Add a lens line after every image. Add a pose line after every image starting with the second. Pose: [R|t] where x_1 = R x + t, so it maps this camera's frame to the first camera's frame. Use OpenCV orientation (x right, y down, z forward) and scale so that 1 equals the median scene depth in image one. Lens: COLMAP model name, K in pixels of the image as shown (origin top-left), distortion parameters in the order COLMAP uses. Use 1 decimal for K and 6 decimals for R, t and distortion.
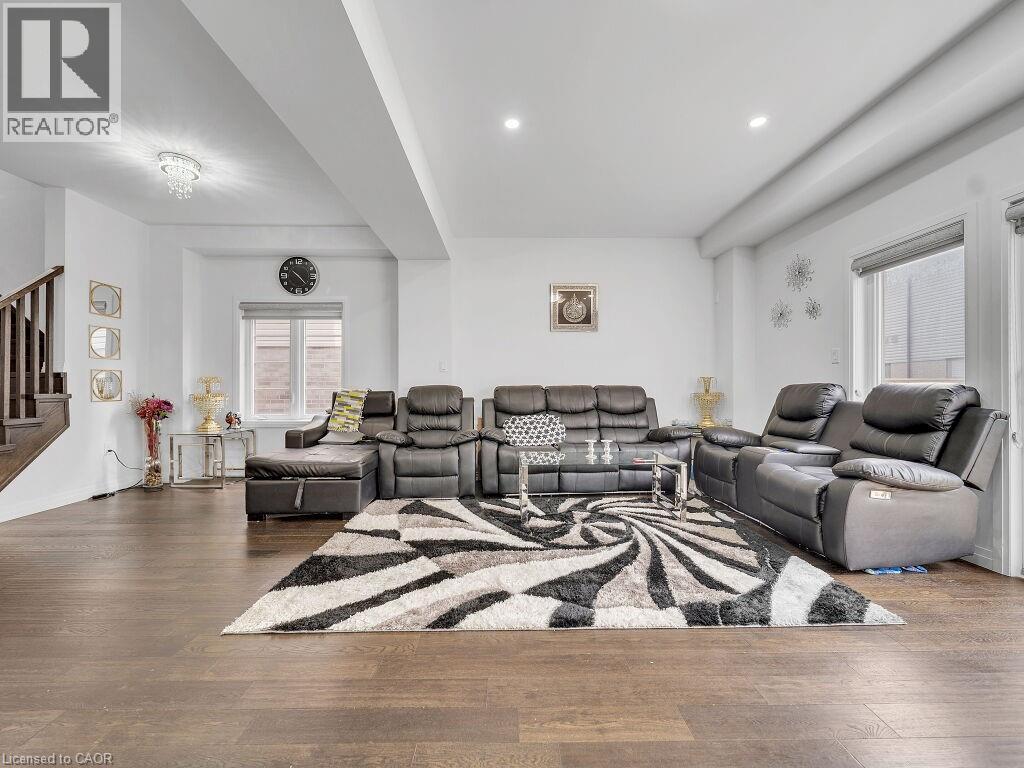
lens RADIAL K [[434.5, 0, 533.9], [0, 434.5, 386.8], [0, 0, 1]] dist [0.010853, 0.000207]
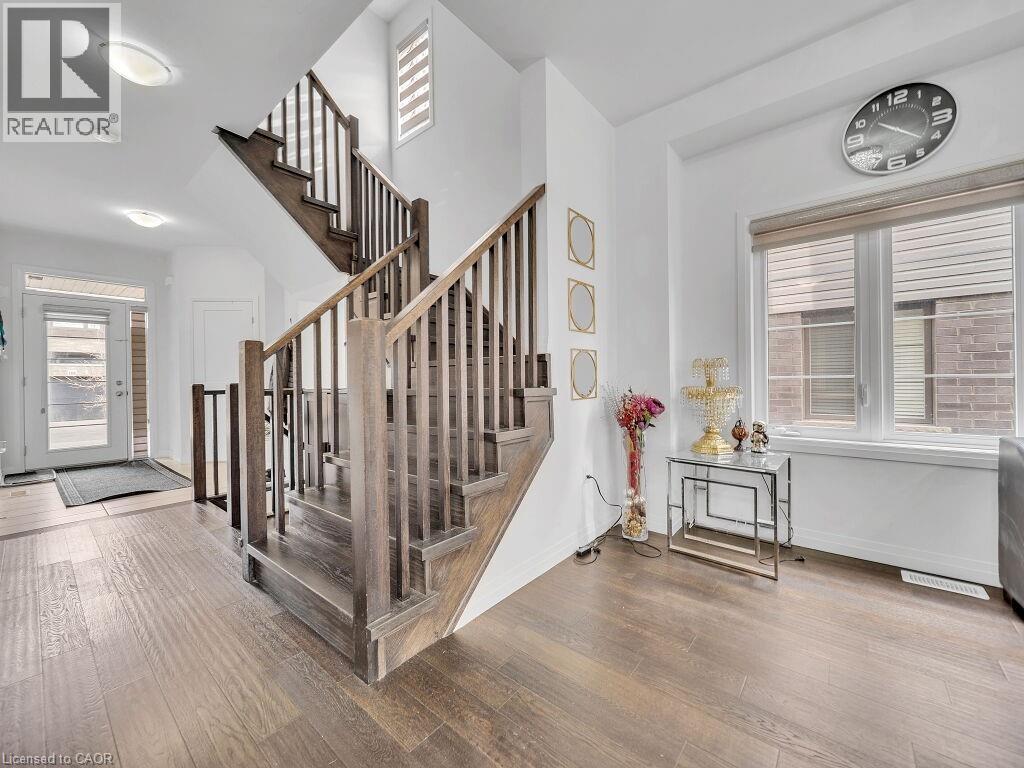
lens RADIAL K [[408.4, 0, 506.3], [0, 408.4, 378.6], [0, 0, 1]] dist [-0.008186, -0.000085]
pose [[0.758403, -0.008731, -0.651728, -0.635933], [0.012895, 0.999916, 0.001611, 0.001027], [0.651659, -0.009626, 0.758451, 0.452254]]
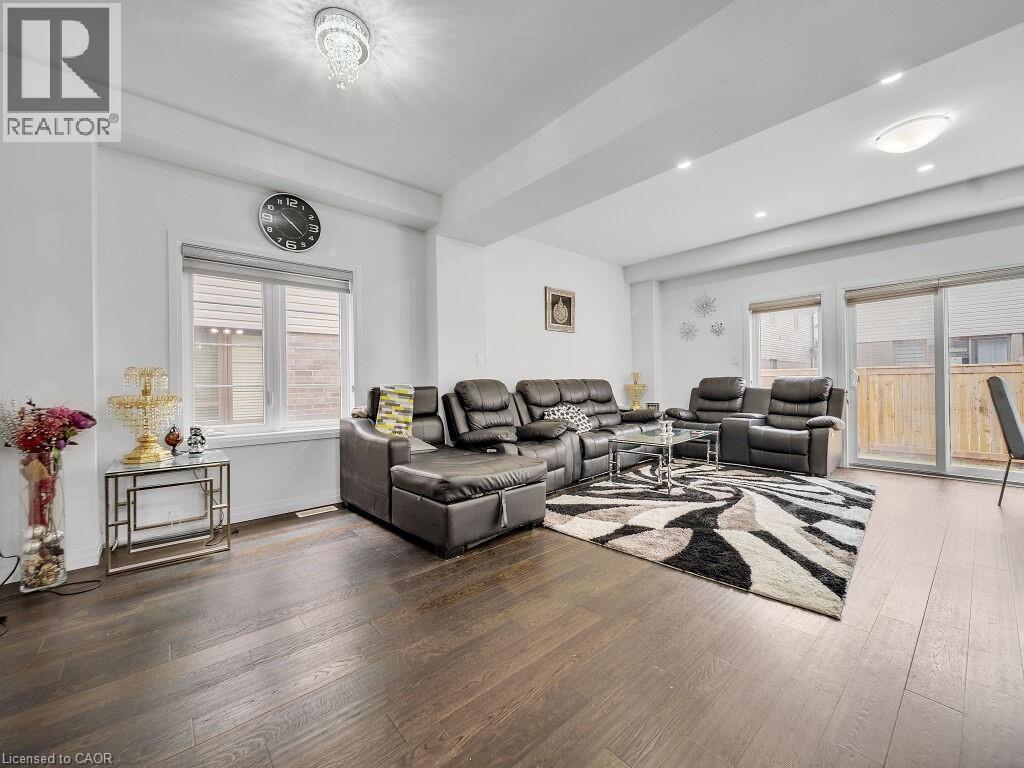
lens RADIAL K [[415.6, 0, 512.0], [0, 415.6, 384.0], [0, 0, 1]] dist [0.012923, -0.000228]
pose [[0.757087, -0.010457, 0.653230, -0.784684], [0.011169, 0.999933, 0.003063, 0.004123], [-0.653219, 0.004977, 0.757153, 0.295357]]
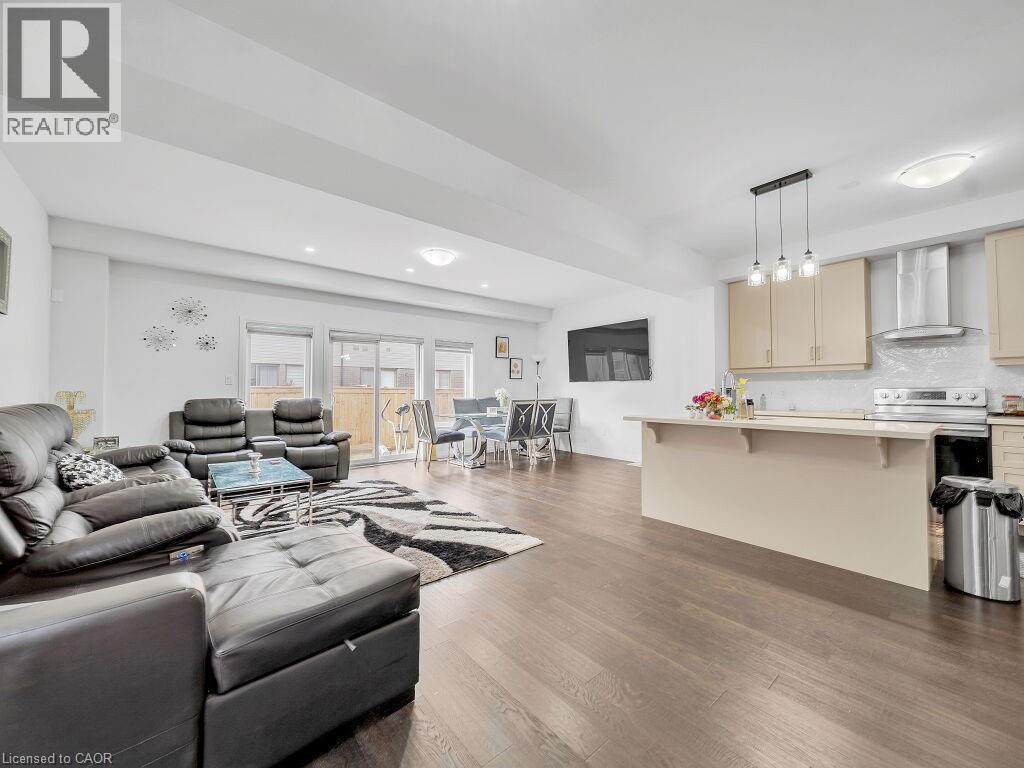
lens RADIAL K [[408.4, 0, 506.3], [0, 408.4, 378.6], [0, 0, 1]] dist [-0.008186, -0.000085]
pose [[-0.623397, 0.022080, 0.781593, -0.805651], [-0.005830, 0.999442, -0.032885, -0.025984], [-0.781884, -0.025057, -0.622921, 0.903261]]
